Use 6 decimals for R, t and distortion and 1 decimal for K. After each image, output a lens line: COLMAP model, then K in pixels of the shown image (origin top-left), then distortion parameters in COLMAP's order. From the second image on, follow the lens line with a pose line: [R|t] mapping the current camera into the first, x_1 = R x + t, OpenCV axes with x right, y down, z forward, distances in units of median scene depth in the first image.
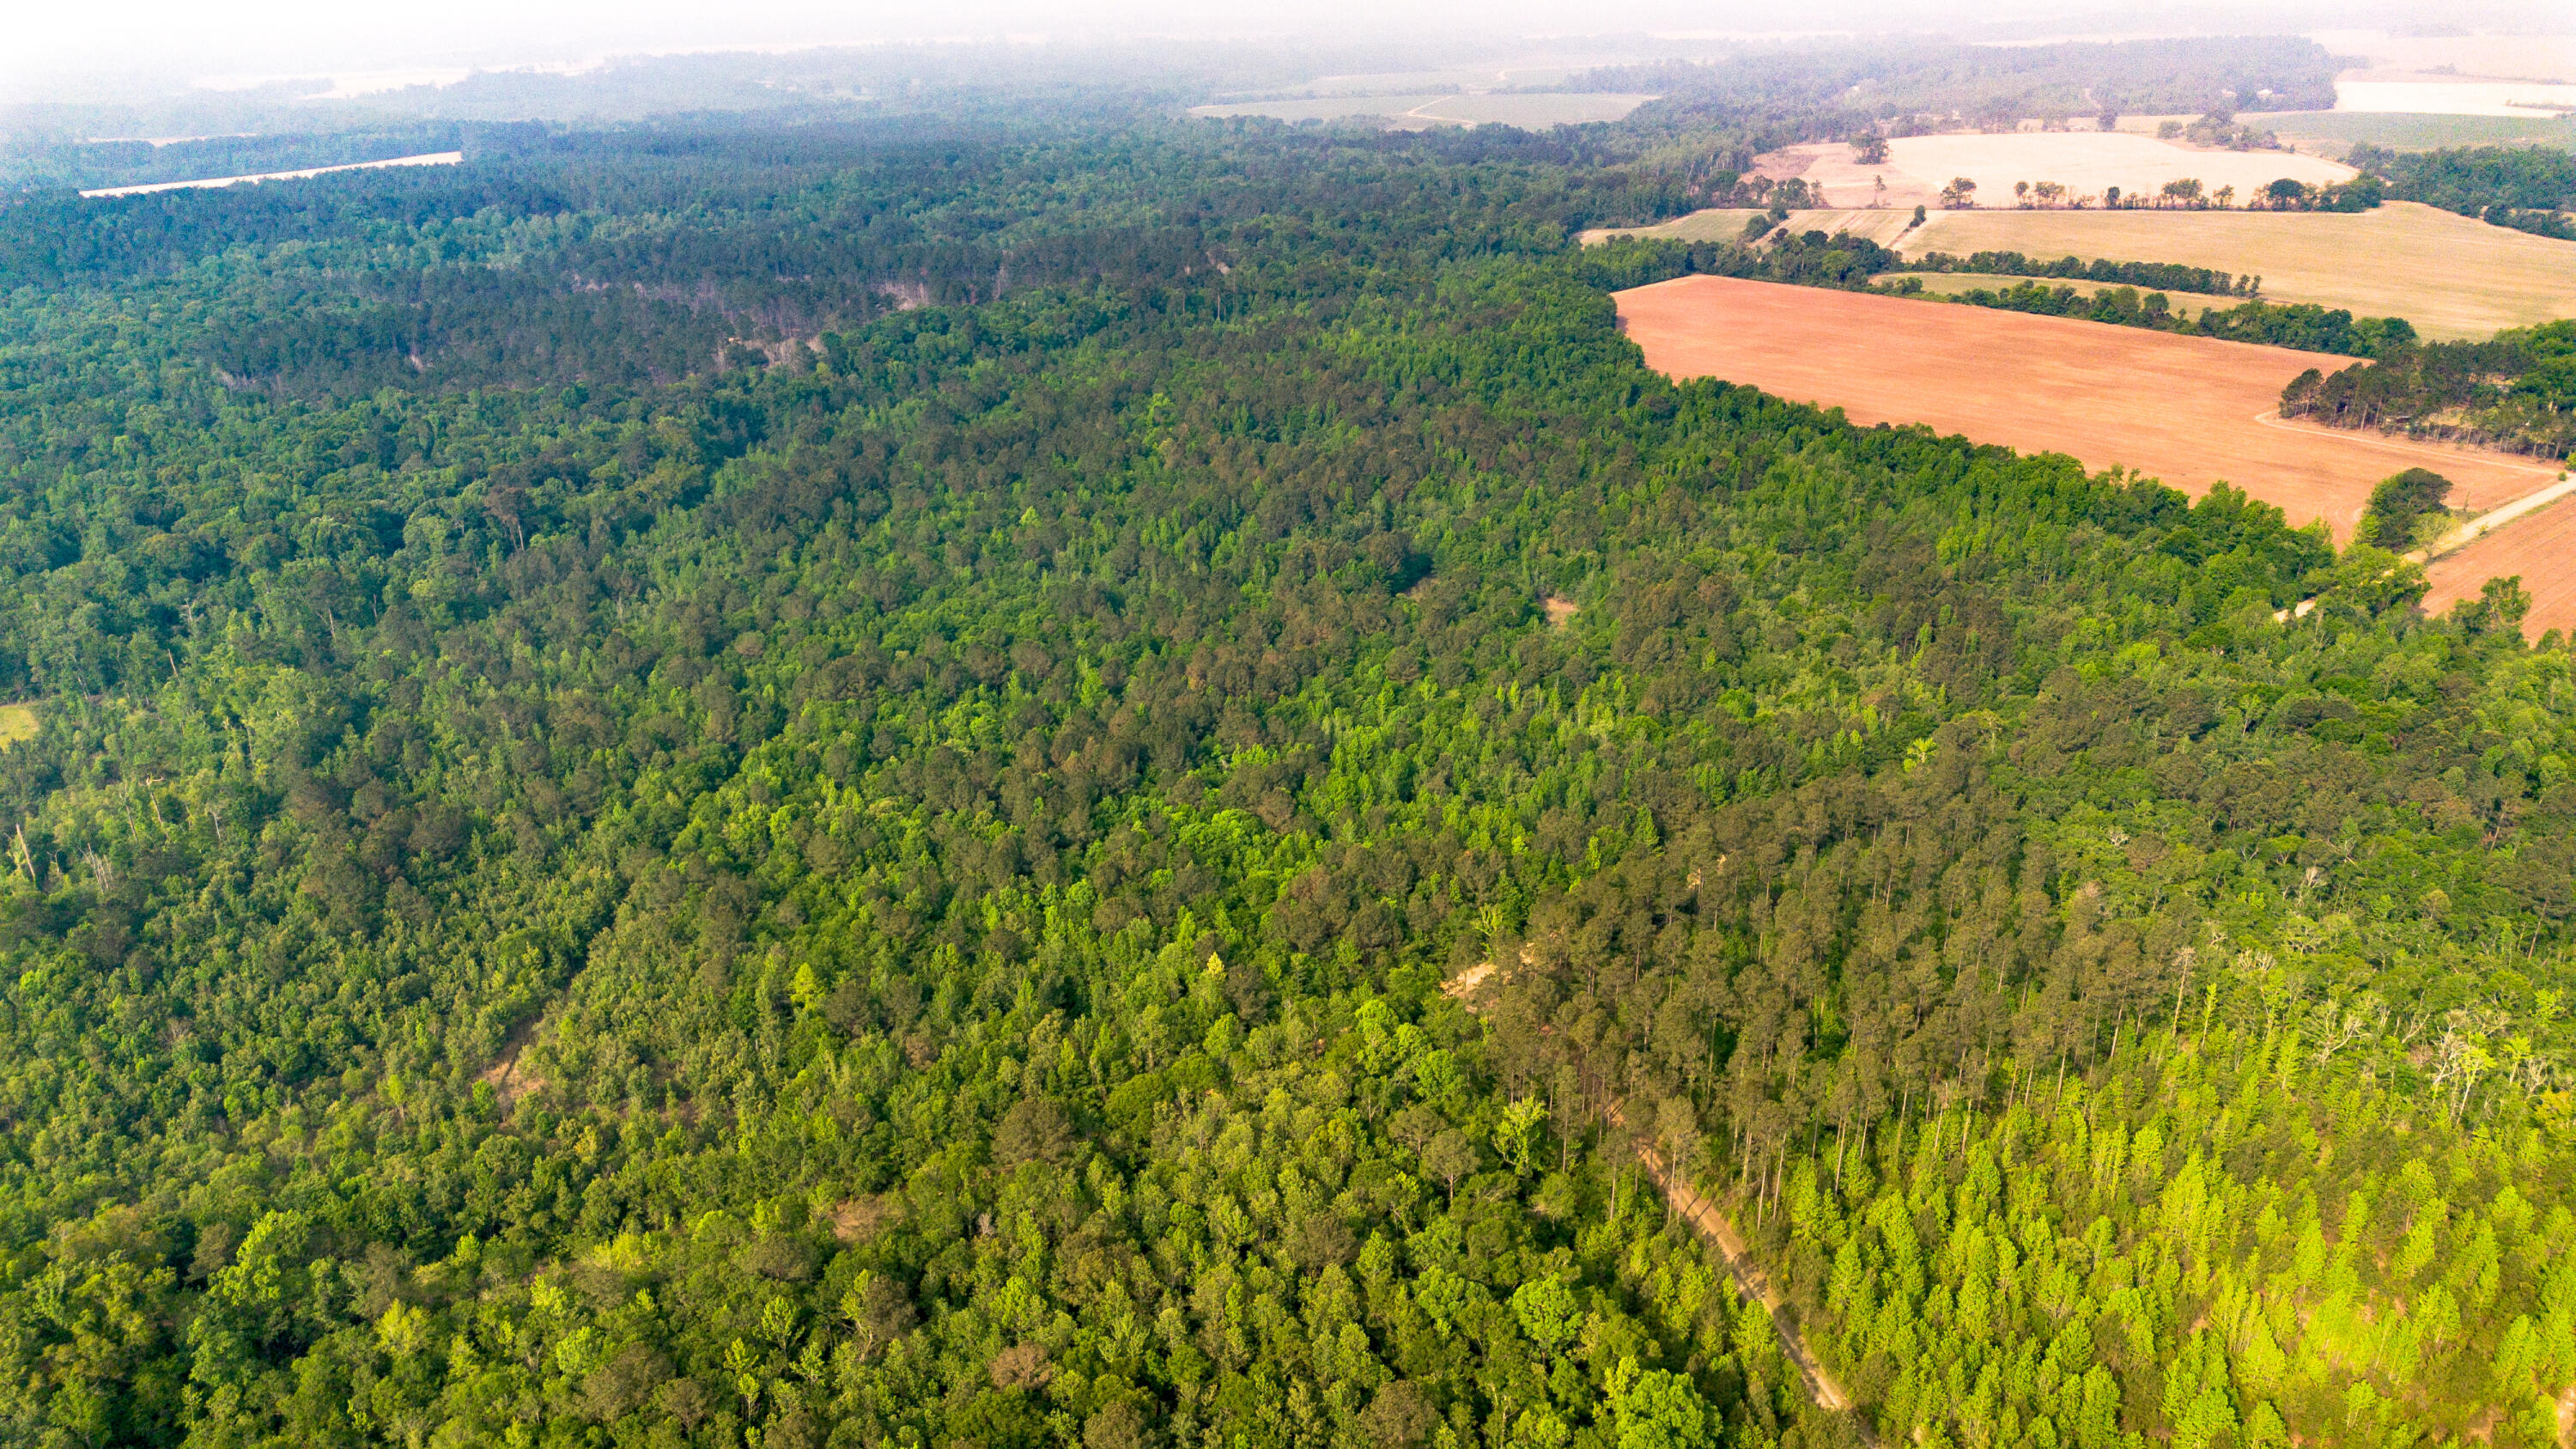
lens RADIAL K [[1826.3, 0, 1289.6], [0, 1826.3, 709.0], [0, 0, 1]] dist [0.082619, -0.077584]
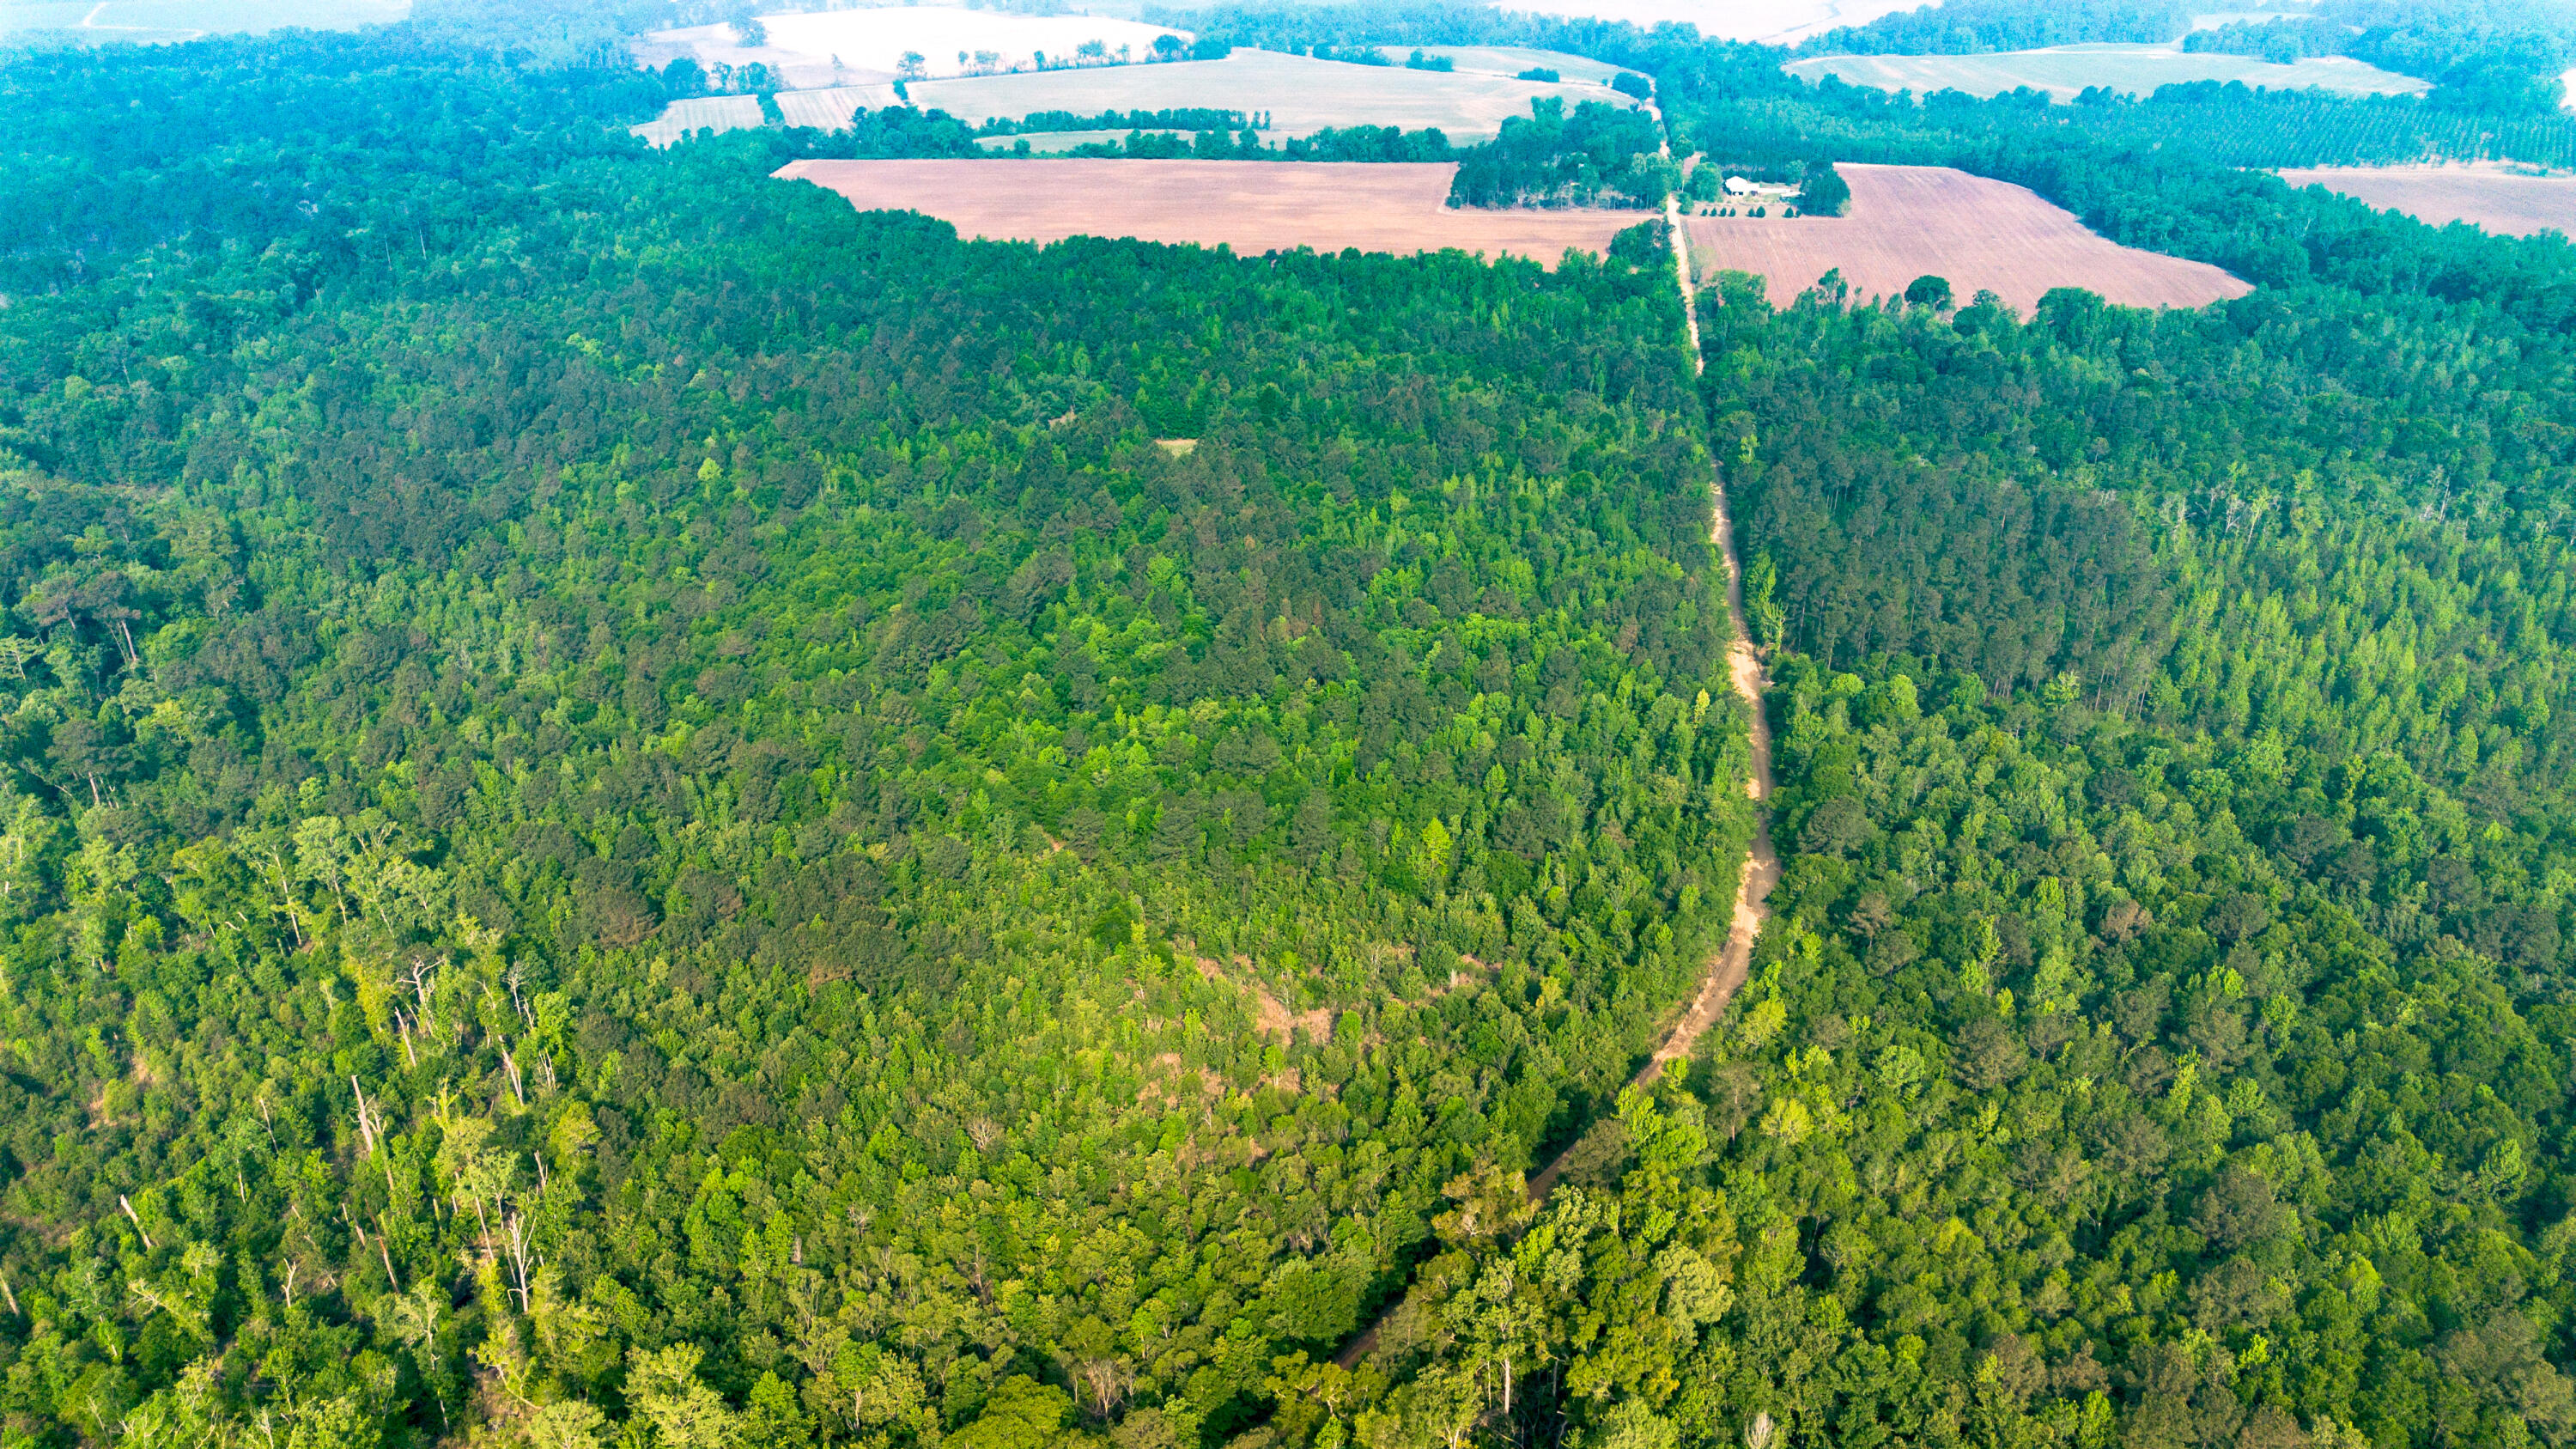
lens RADIAL K [[1826.3, 0, 1289.6], [0, 1826.3, 709.0], [0, 0, 1]] dist [0.082619, -0.077584]
pose [[0.725209, -0.294659, 0.622293, -0.566113], [0.262202, 0.953888, 0.146105, -0.055561], [-0.636649, 0.057210, 0.769028, 0.153984]]
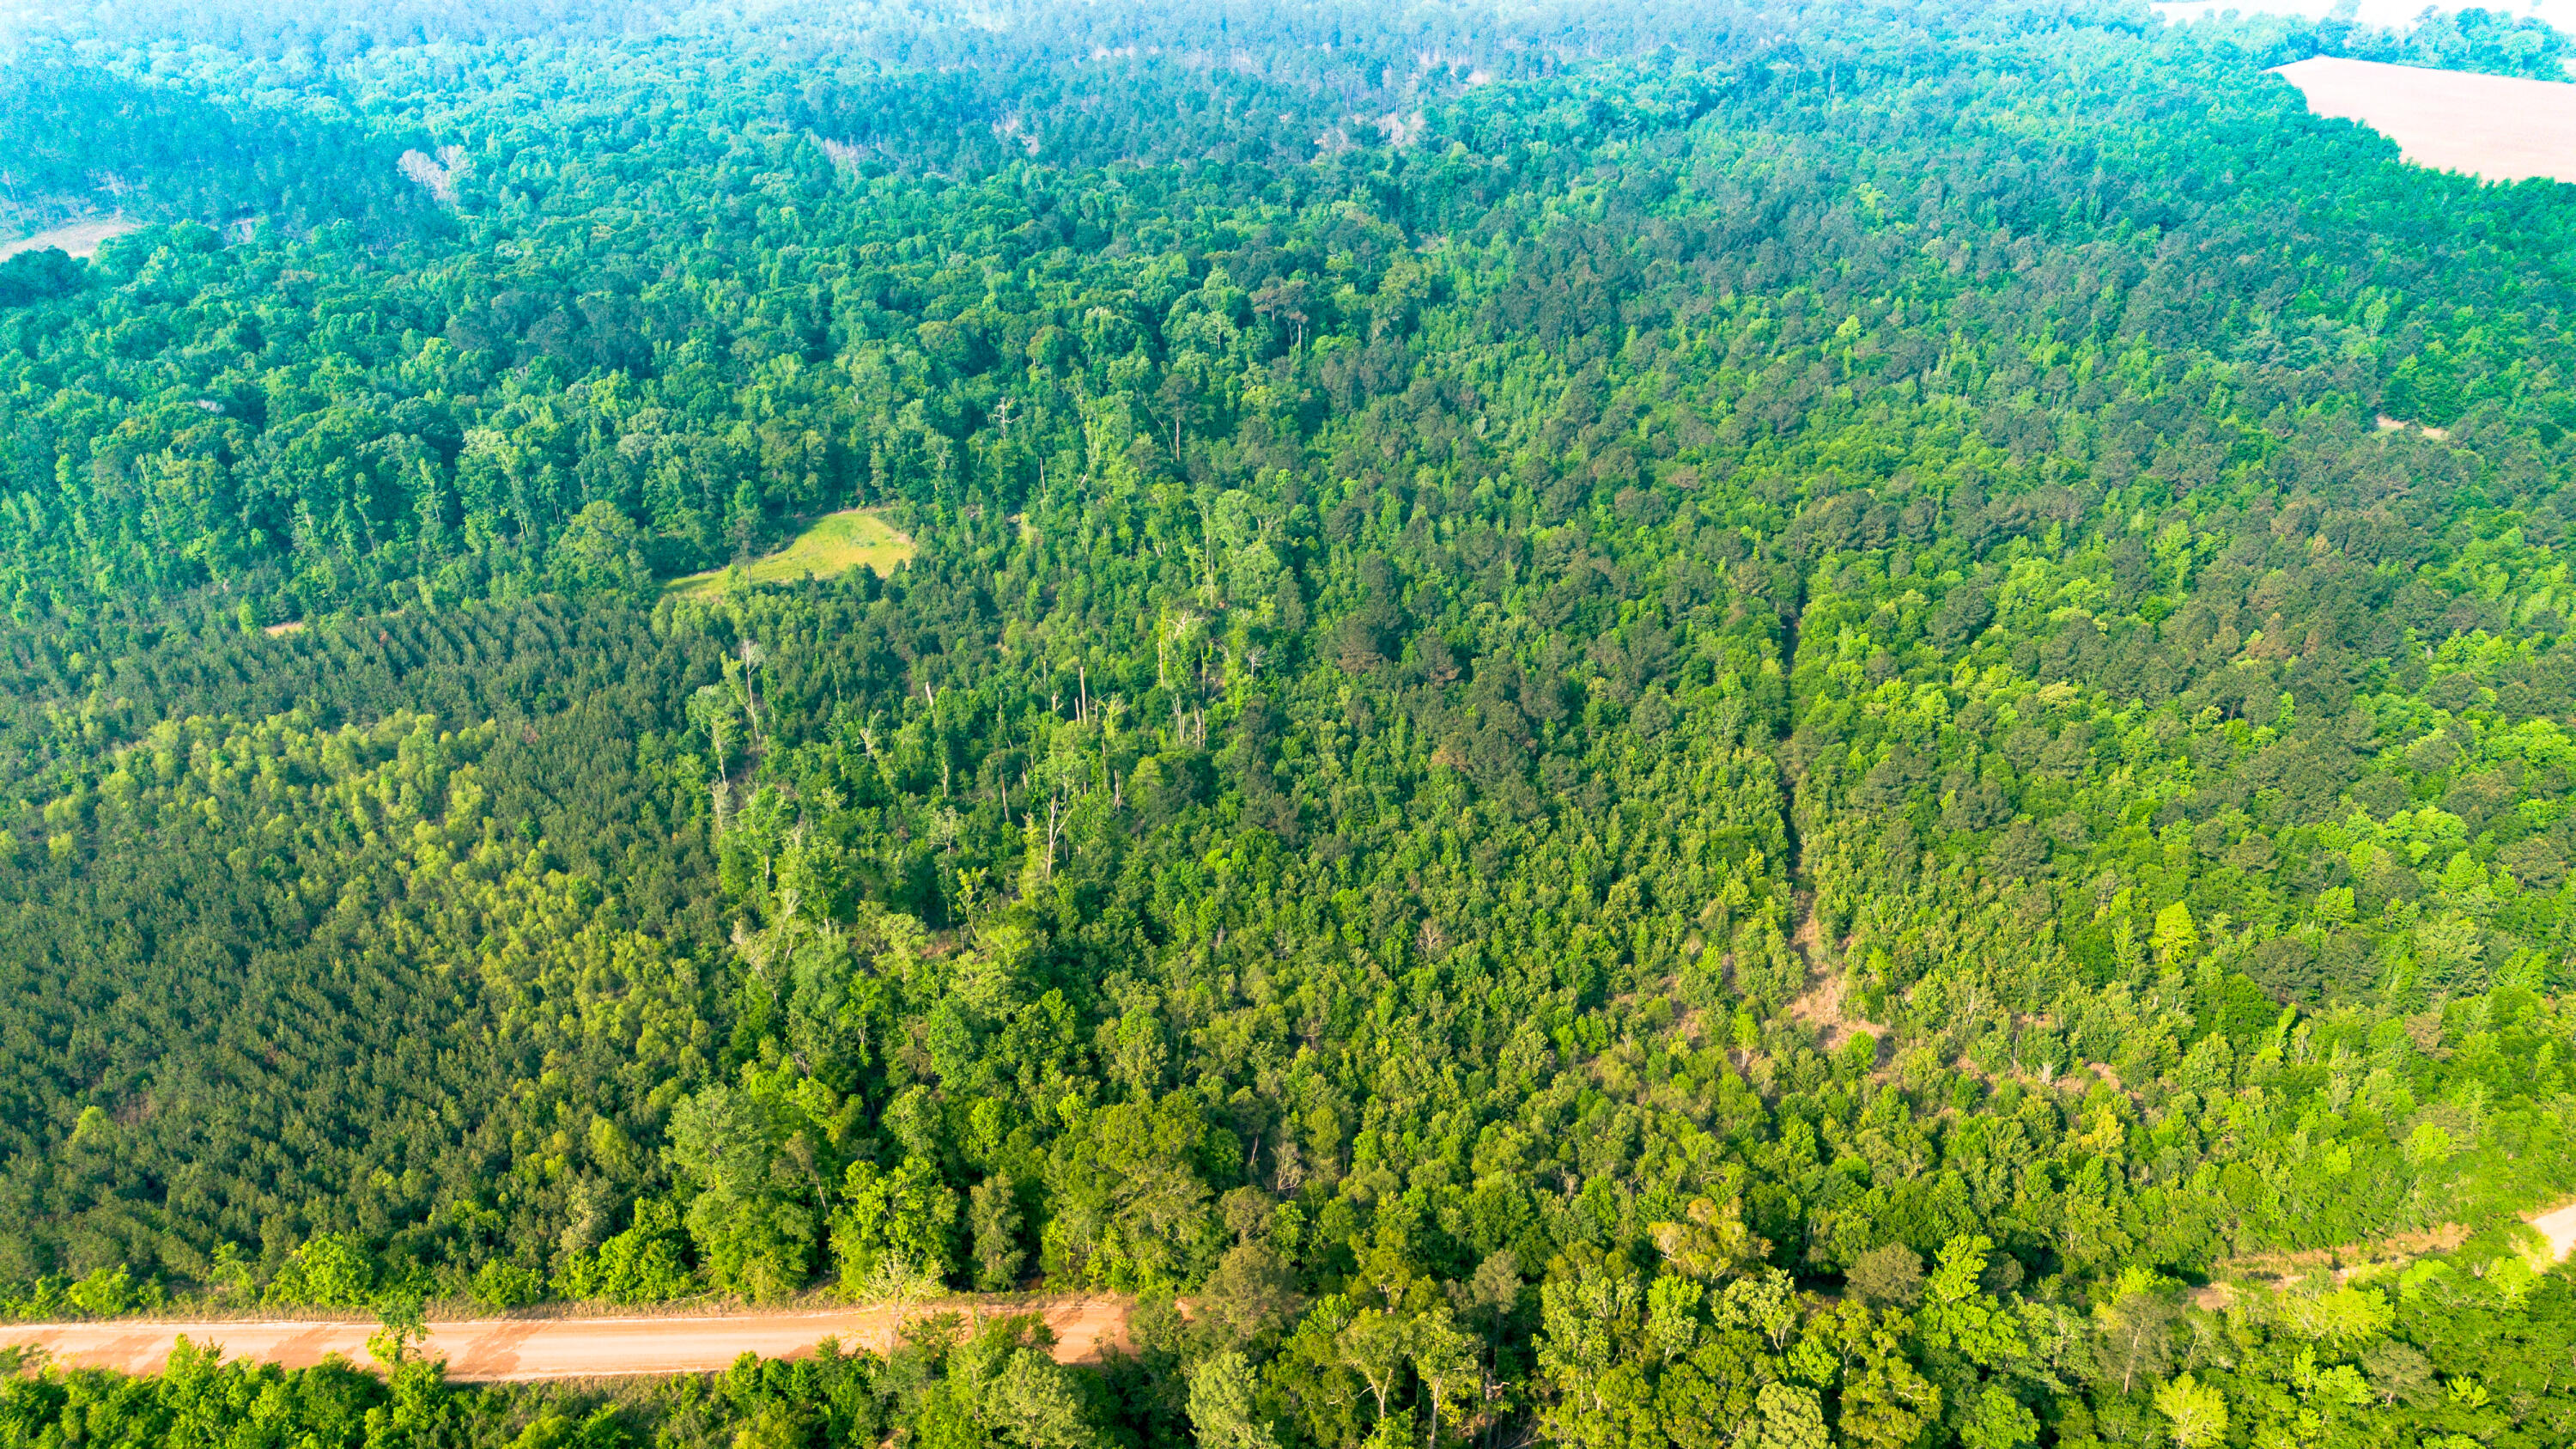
lens RADIAL K [[1826.3, 0, 1289.6], [0, 1826.3, 709.0], [0, 0, 1]] dist [0.082619, -0.077584]
pose [[0.996109, 0.048770, -0.073407, -0.358394], [-0.040599, 0.993217, 0.108962, -0.011238], [0.078223, -0.105557, 0.991332, 0.103354]]
